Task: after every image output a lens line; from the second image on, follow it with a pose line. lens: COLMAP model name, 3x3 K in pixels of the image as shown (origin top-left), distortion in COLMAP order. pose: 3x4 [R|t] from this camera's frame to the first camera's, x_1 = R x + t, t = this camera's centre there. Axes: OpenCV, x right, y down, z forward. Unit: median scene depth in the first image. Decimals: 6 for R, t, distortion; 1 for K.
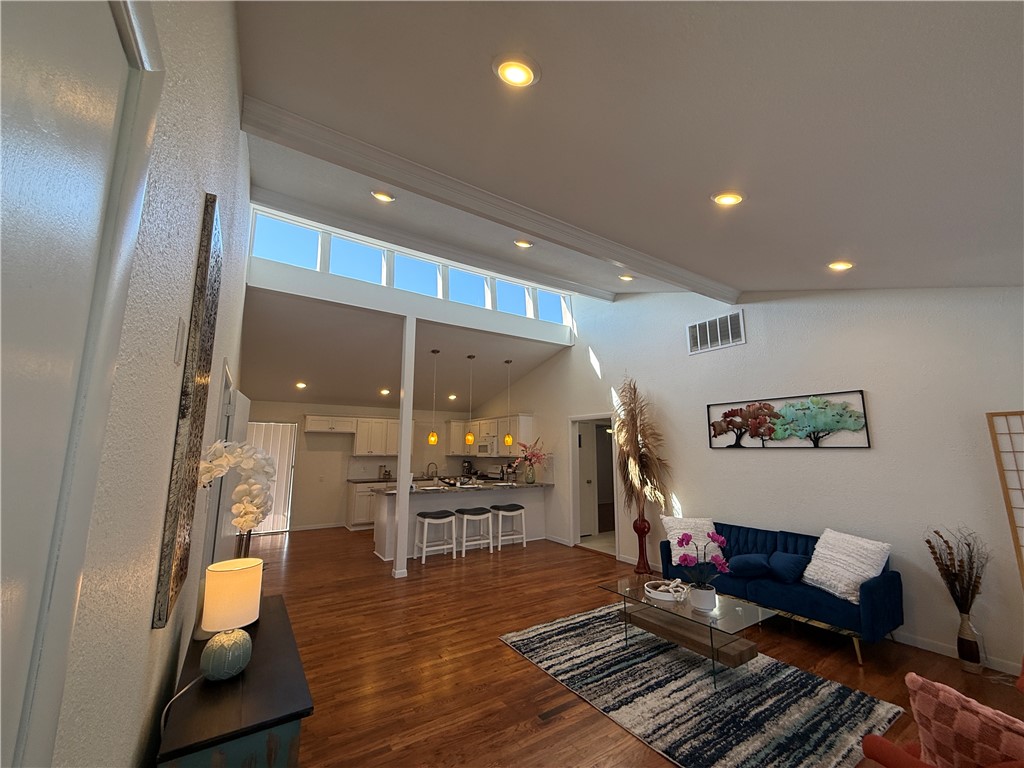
lens RADIAL K [[406.4, 0, 506.9], [0, 406.4, 382.9], [0, 0, 1]] dist [0.000315, -0.000412]
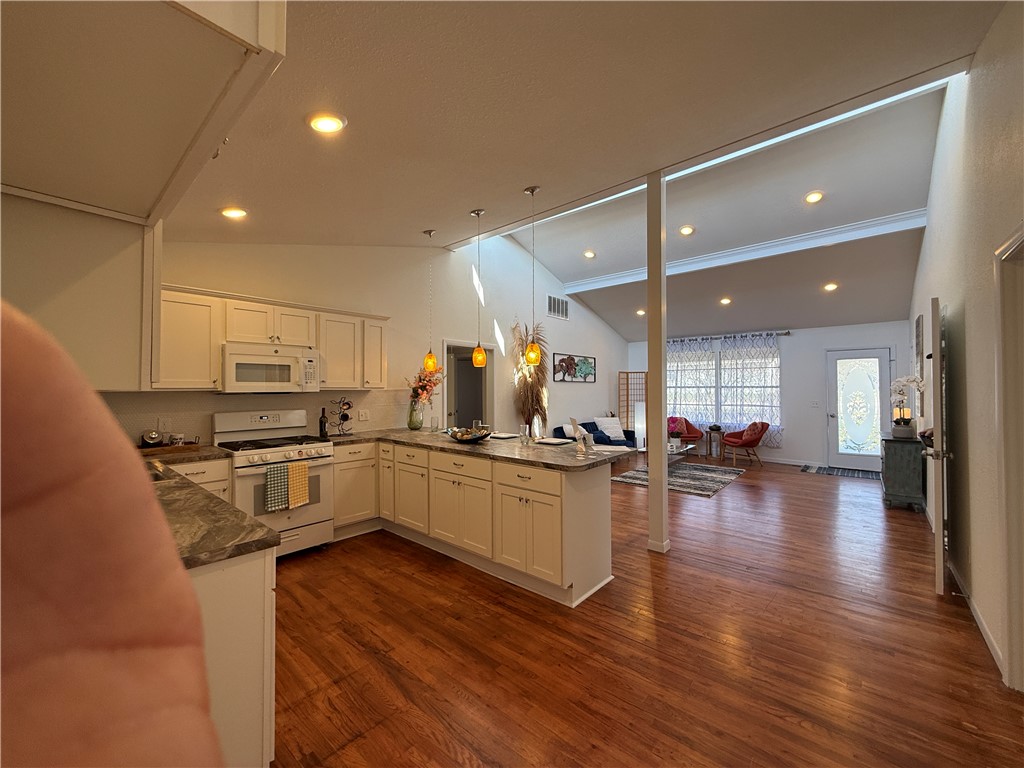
lens RADIAL K [[406.4, 0, 507.9], [0, 406.4, 386.8], [0, 0, 1]] dist [0.000315, -0.000412]
pose [[-0.276201, 0.003069, 0.961095, -1.006868], [-0.157156, 0.986391, -0.048313, 0.306419], [-0.948164, -0.164386, -0.271960, 1.708779]]
